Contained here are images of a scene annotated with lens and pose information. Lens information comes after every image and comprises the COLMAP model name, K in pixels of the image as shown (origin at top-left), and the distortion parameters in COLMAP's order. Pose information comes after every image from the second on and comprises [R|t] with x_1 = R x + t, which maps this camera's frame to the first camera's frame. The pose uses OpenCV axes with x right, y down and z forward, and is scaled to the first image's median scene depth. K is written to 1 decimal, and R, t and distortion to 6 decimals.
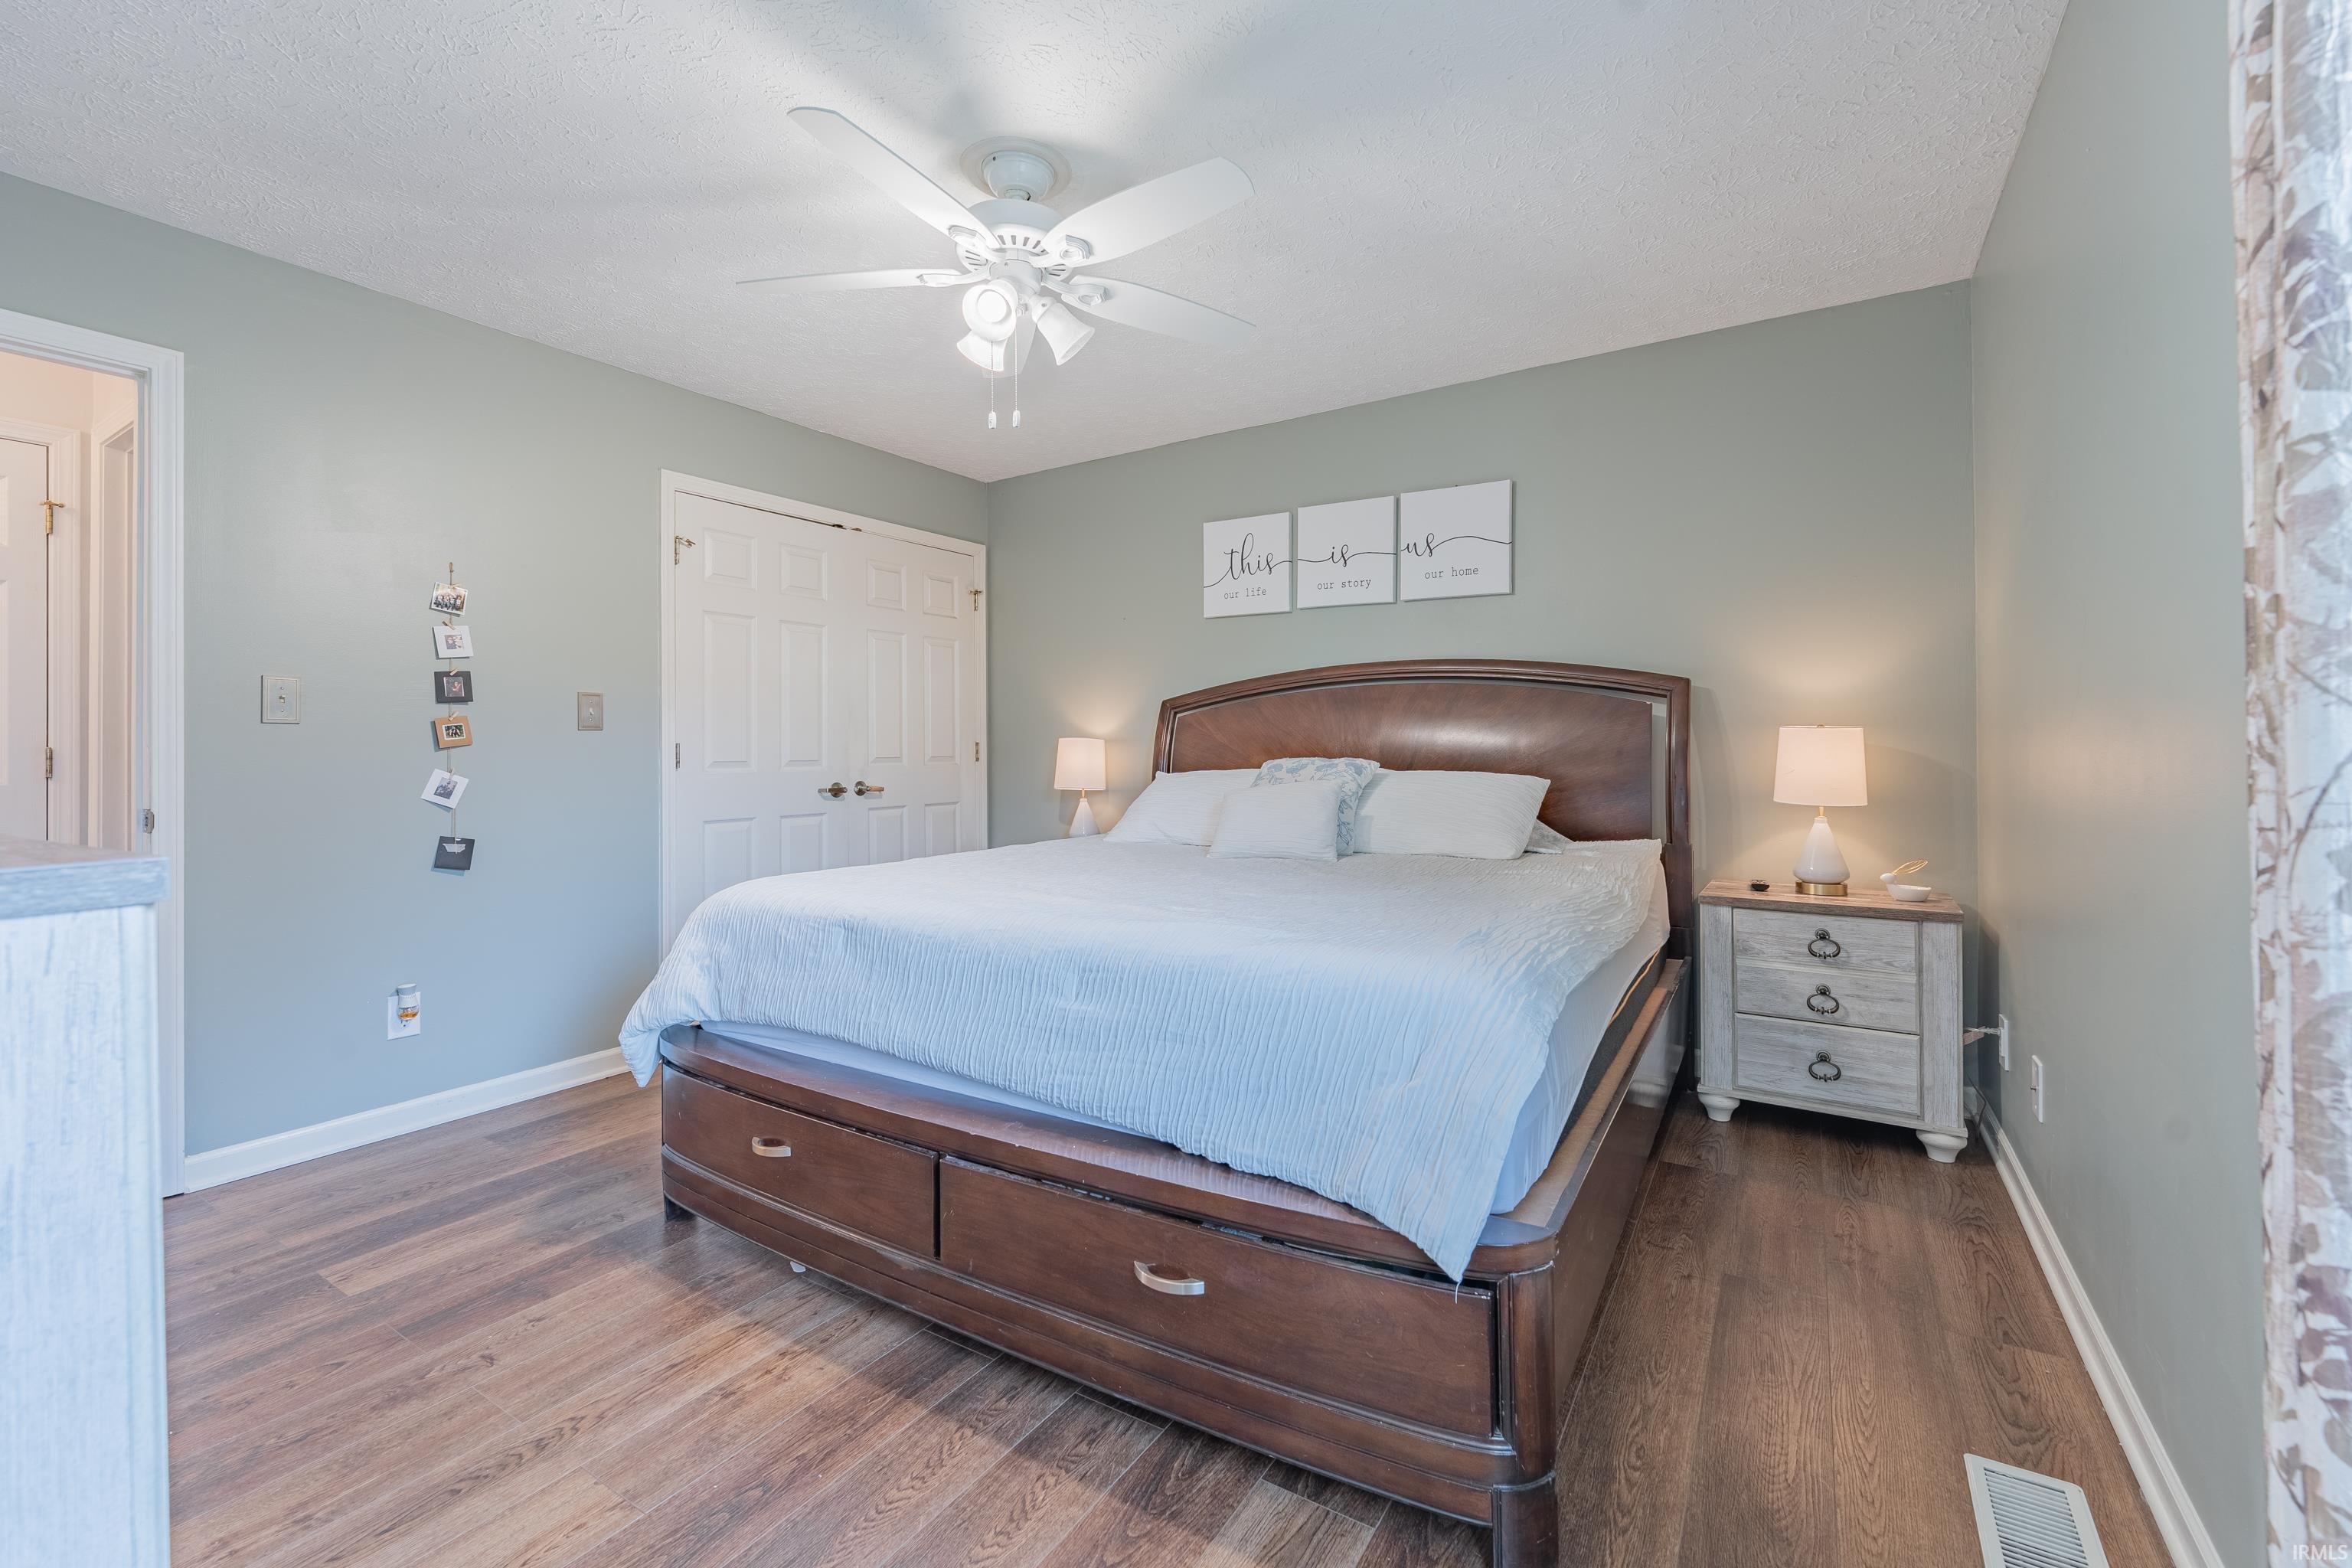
lens RADIAL K [[904.5, 0, 1171.0], [0, 904.5, 741.1], [0, 0, 1]] dist [-0.015711, -0.000175]
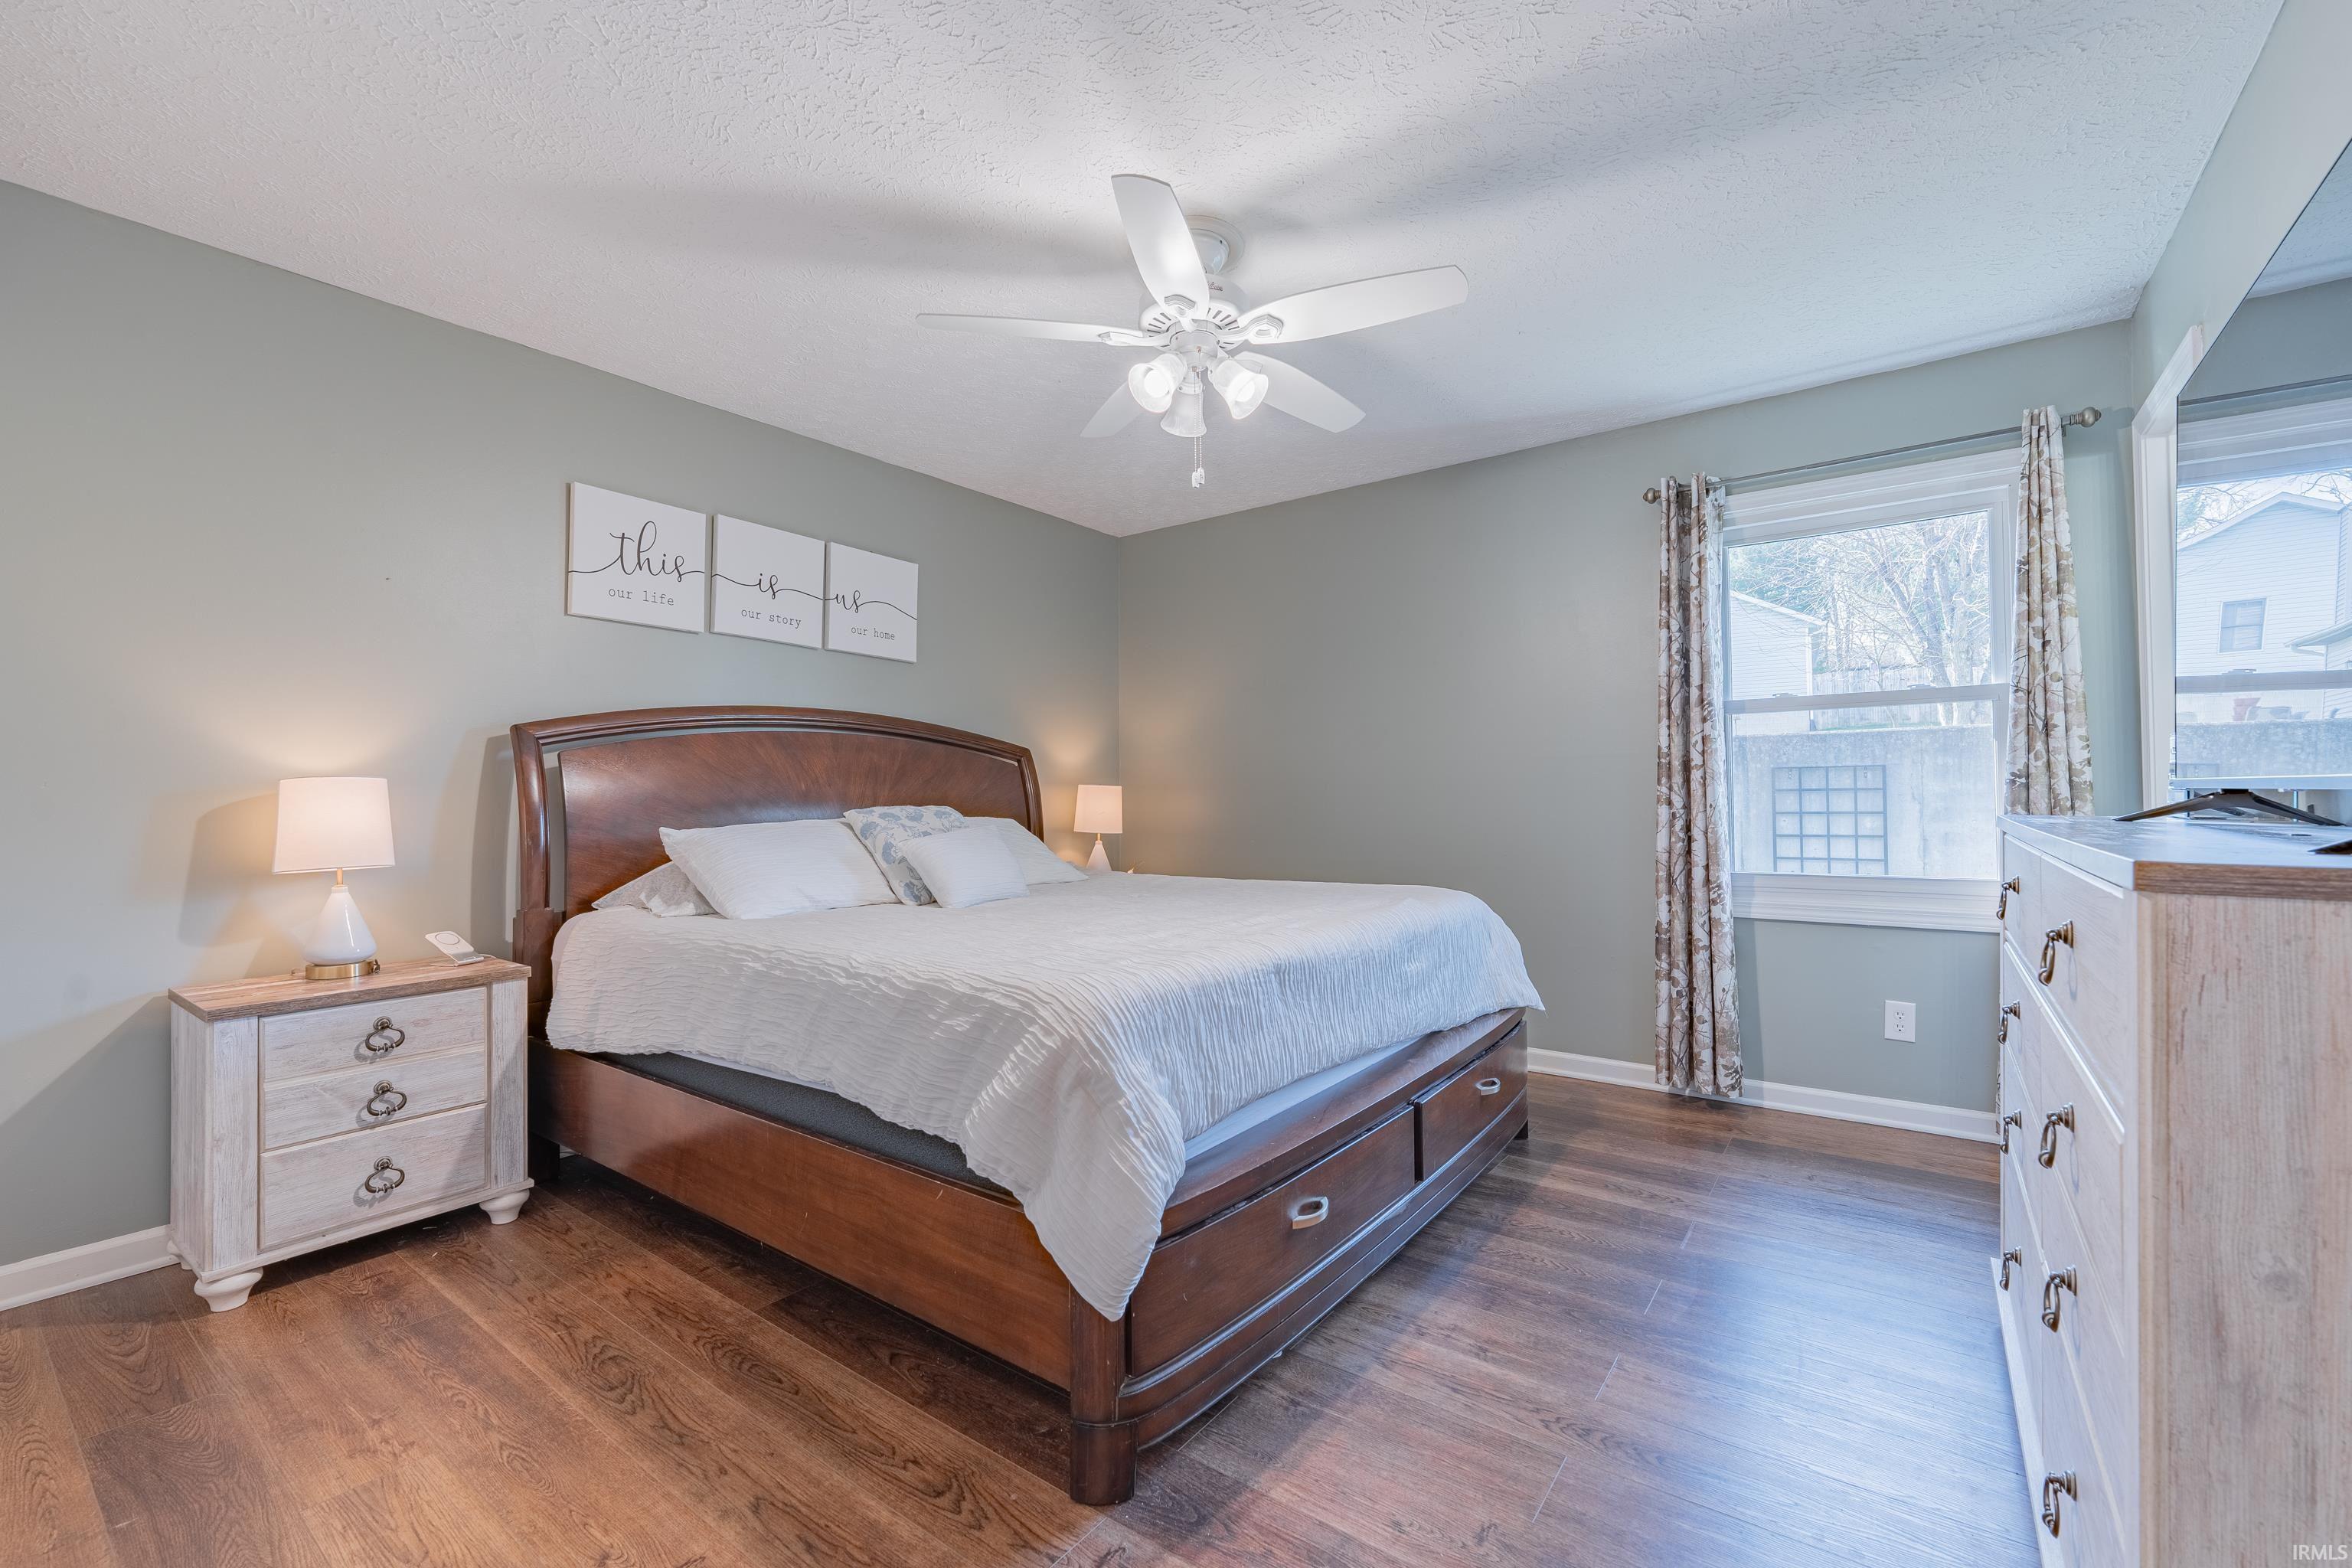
lens RADIAL K [[956.4, 0, 1177.4], [0, 956.4, 770.5], [0, 0, 1]] dist [0.001022, -0.001351]
pose [[0.129002, 0.041506, 0.990775, -0.718291], [0.001277, 0.999116, -0.042021, 0.019438], [-0.991644, 0.006686, 0.128835, 0.493982]]
